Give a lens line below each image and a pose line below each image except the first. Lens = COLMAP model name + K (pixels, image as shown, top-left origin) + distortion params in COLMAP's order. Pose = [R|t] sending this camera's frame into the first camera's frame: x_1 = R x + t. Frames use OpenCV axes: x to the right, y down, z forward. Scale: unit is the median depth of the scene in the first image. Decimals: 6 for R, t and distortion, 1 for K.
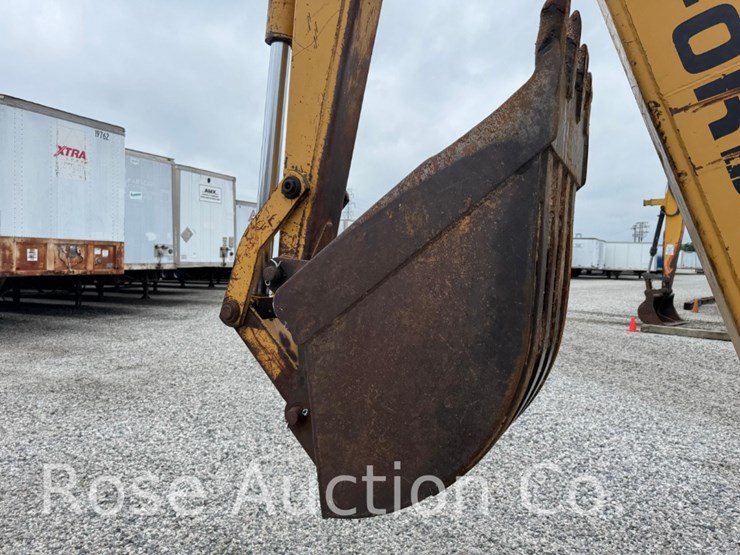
lens RADIAL K [[508.4, 0, 356.7], [0, 508.4, 259.6], [0, 0, 1]] dist [0.074031, -0.133867]
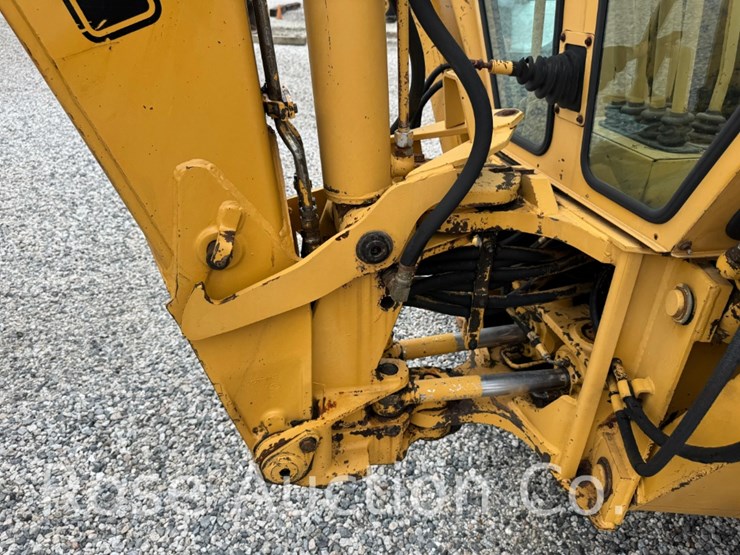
lens RADIAL K [[523.4, 0, 370.0], [0, 523.4, 277.5], [0, 0, 1]] dist [-0.006870, -0.001842]
pose [[0.758314, -0.317939, 0.569099, 0.101114], [-0.024339, 0.858583, 0.512096, 0.019702], [-0.651434, -0.402181, 0.643338, 0.012404]]
